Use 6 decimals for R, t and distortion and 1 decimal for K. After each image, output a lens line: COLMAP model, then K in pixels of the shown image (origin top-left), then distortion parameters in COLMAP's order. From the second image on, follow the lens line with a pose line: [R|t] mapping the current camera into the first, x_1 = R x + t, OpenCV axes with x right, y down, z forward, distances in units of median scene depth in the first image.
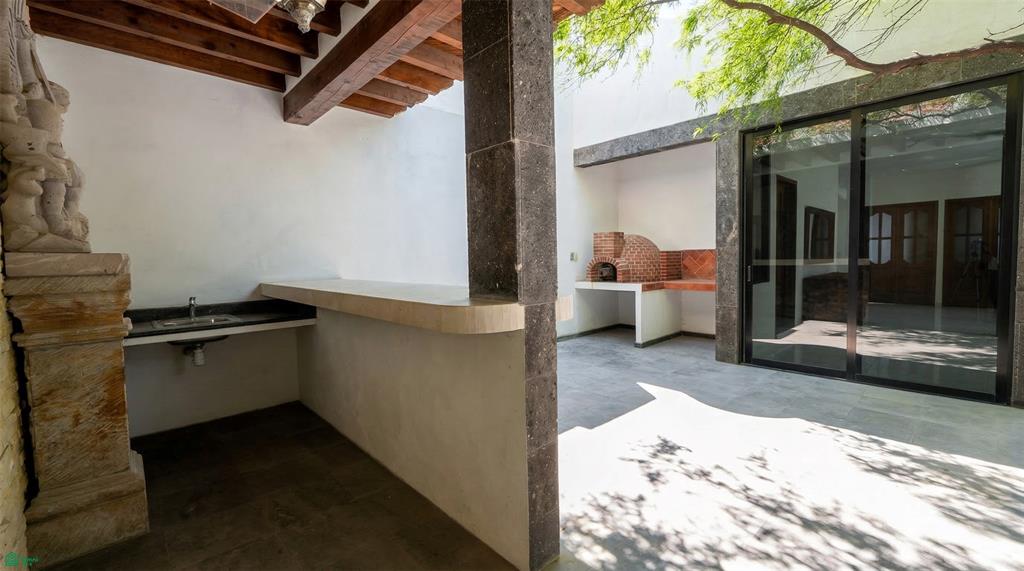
lens RADIAL K [[420.7, 0, 511.0], [0, 420.7, 280.3], [0, 0, 1]] dist [-0.001003, -0.000545]
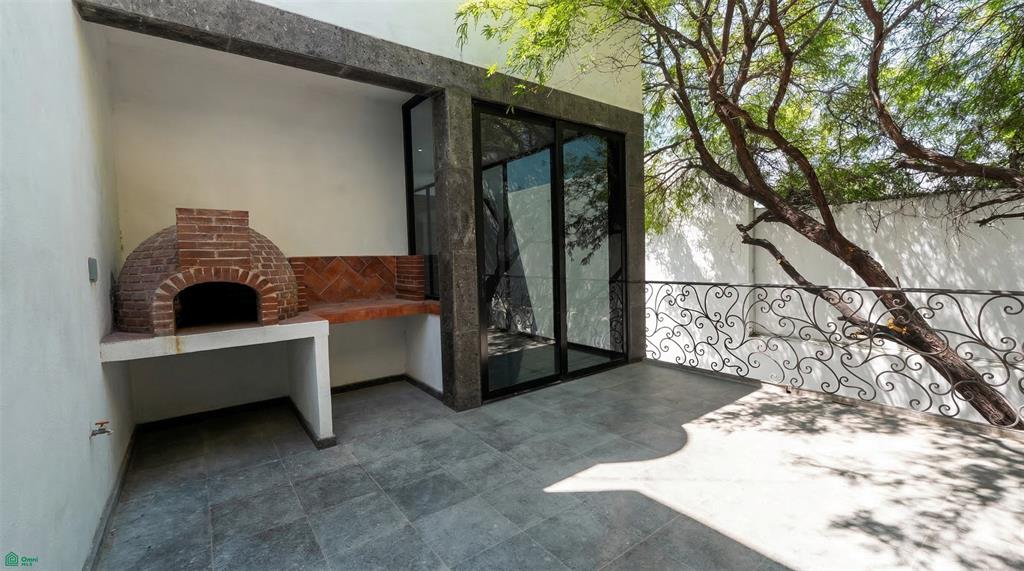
lens RADIAL K [[420.7, 0, 509.5], [0, 420.7, 280.7], [0, 0, 1]] dist [-0.001003, -0.000545]
pose [[0.088949, -0.035781, 0.995393, -0.394193], [0.076977, 0.996613, 0.028947, -0.082022], [-0.993057, 0.074047, 0.091402, 1.648095]]
